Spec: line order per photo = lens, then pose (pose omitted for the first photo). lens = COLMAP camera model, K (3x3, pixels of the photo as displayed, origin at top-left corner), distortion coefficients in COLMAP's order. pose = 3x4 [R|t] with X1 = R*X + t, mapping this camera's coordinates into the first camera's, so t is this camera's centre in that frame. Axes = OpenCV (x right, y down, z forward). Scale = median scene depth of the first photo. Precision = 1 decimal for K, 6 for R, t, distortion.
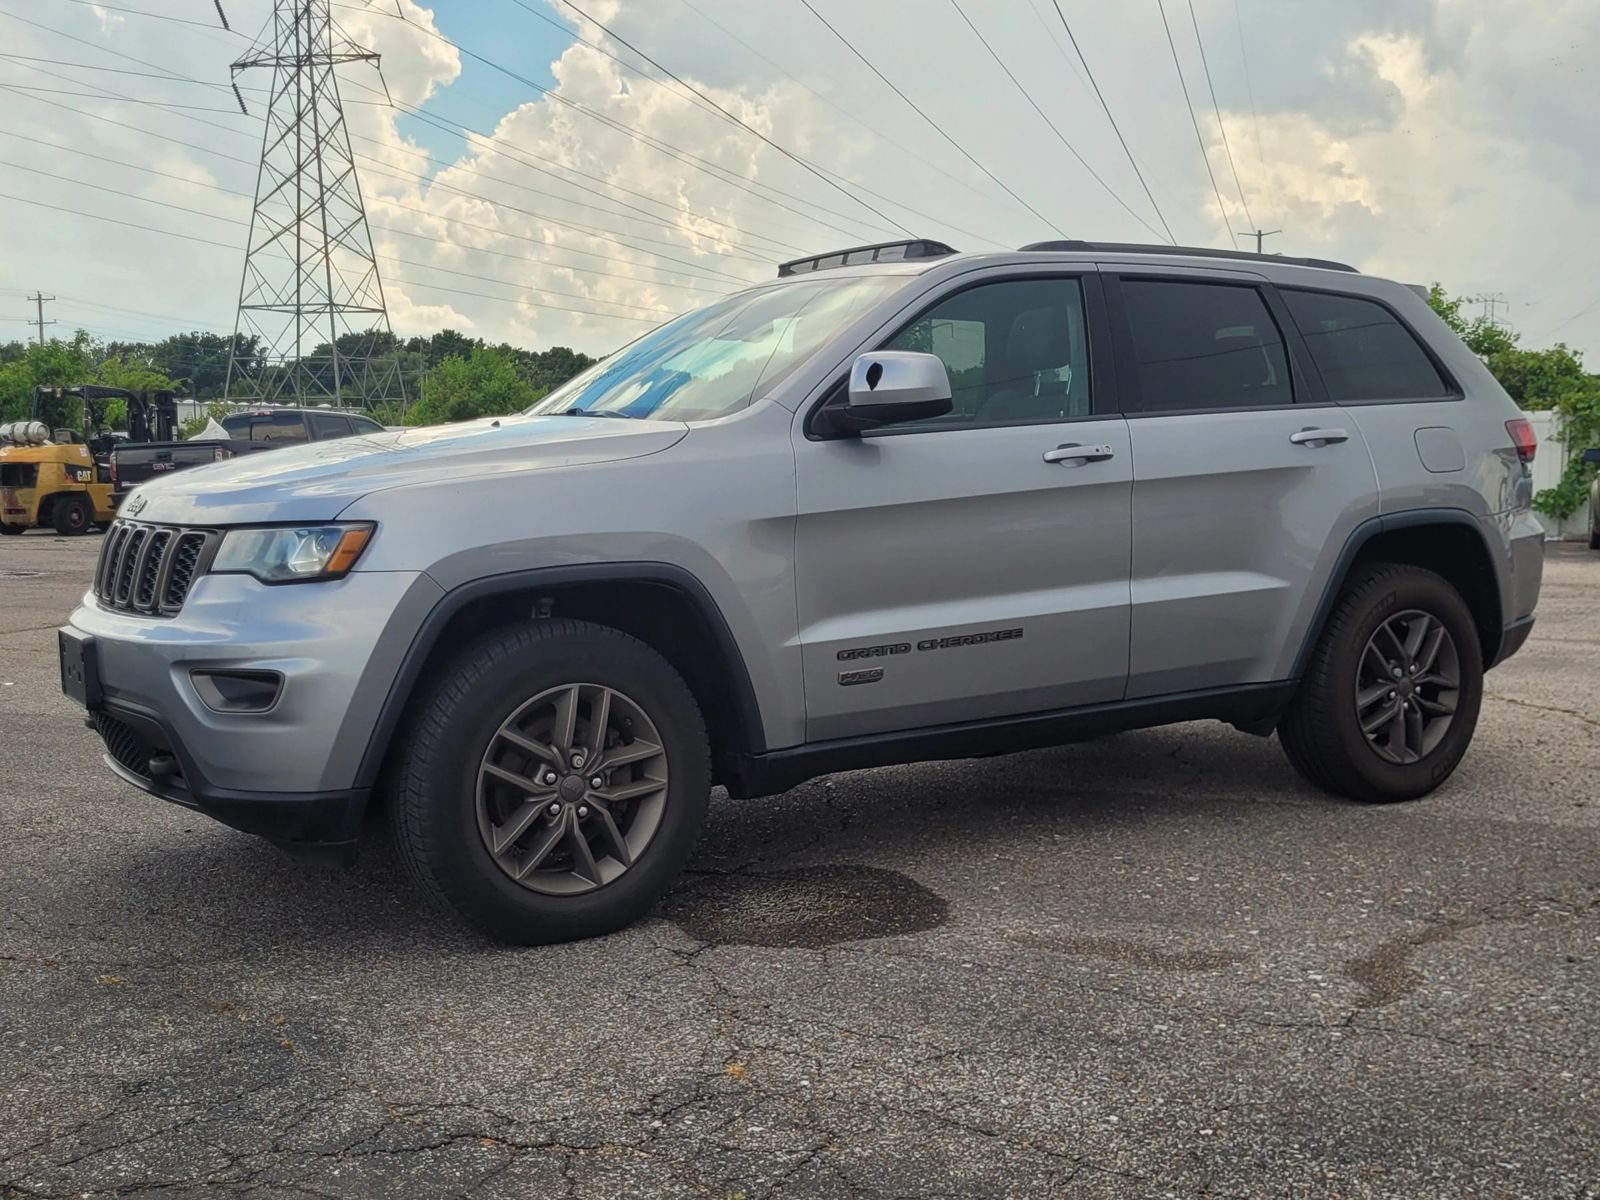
lens RADIAL K [[2114.8, 0, 932.3], [0, 2114.8, 654.1], [0, 0, 1]] dist [0.011796, 0.092586]
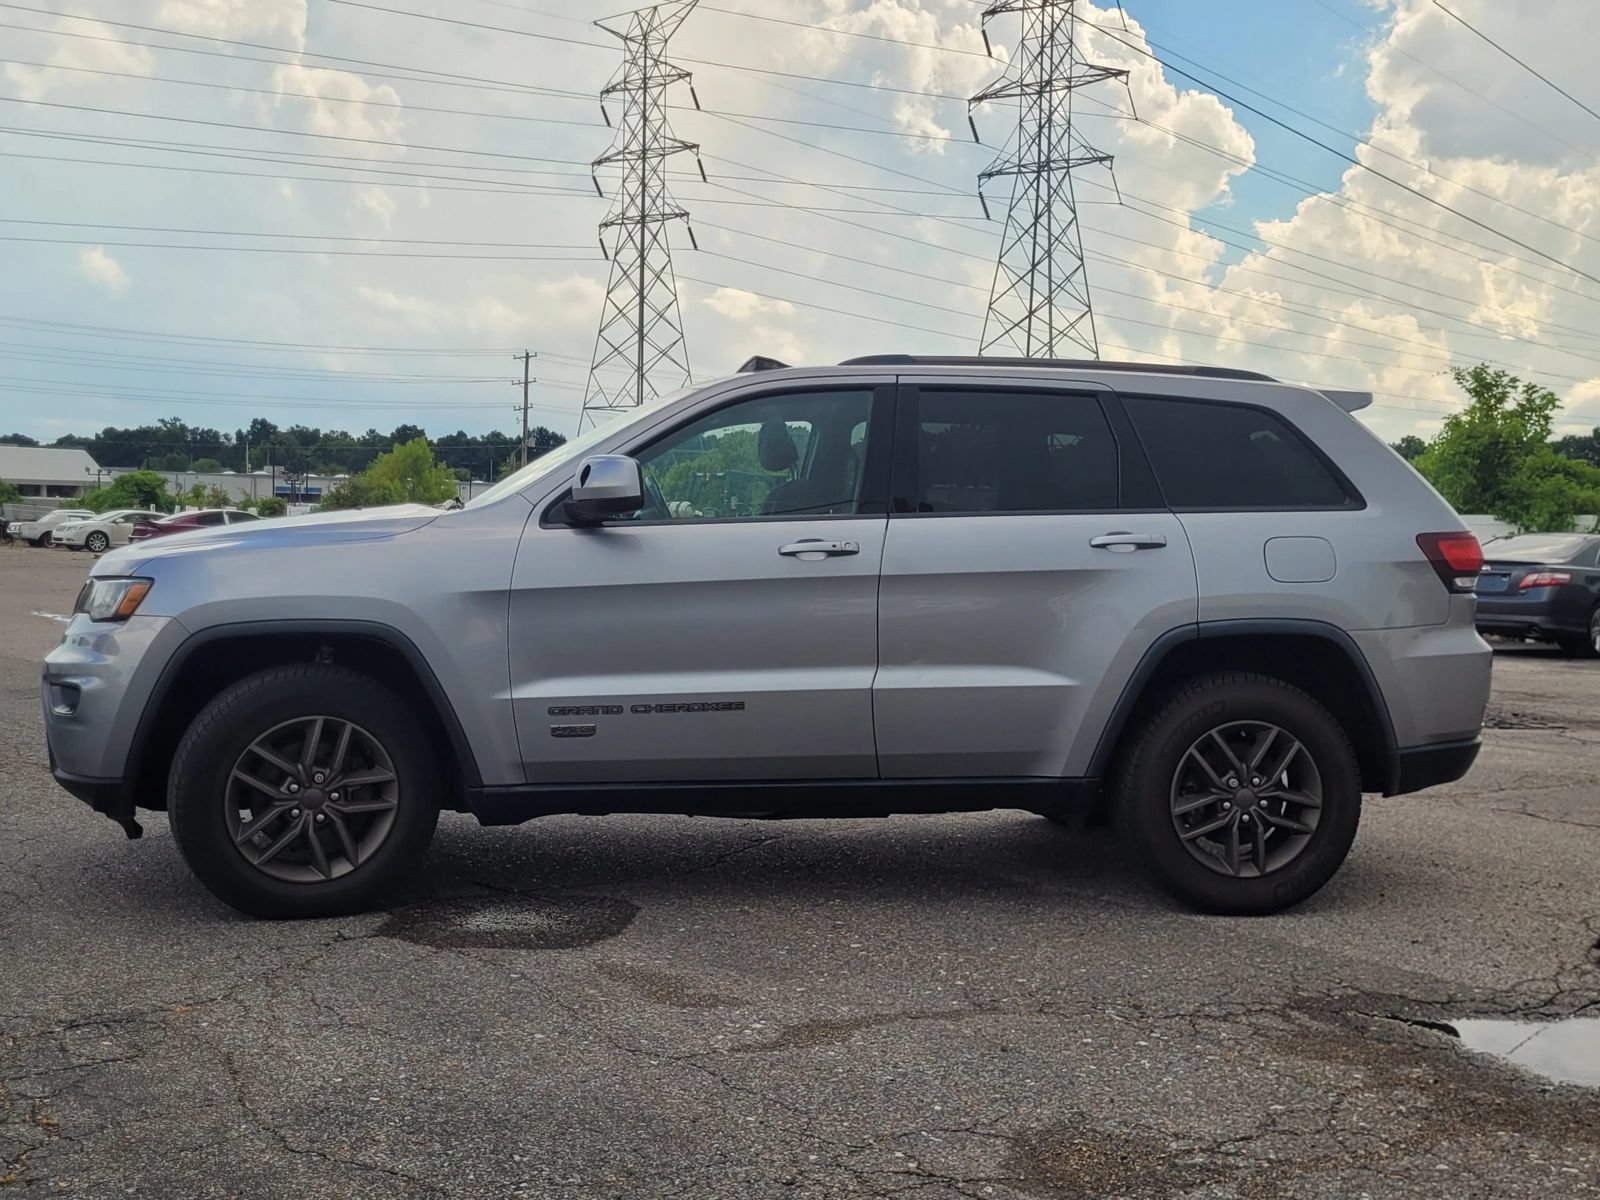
lens RADIAL K [[2240.7, 0, 800.0], [0, 2240.7, 600.0], [0, 0, 1]] dist [0.036811, 0.027885]
pose [[0.861088, 0.045020, -0.506460, 0.642345], [-0.079758, 0.995701, -0.047096, -0.012004], [0.502162, 0.080947, 0.860977, -0.008081]]
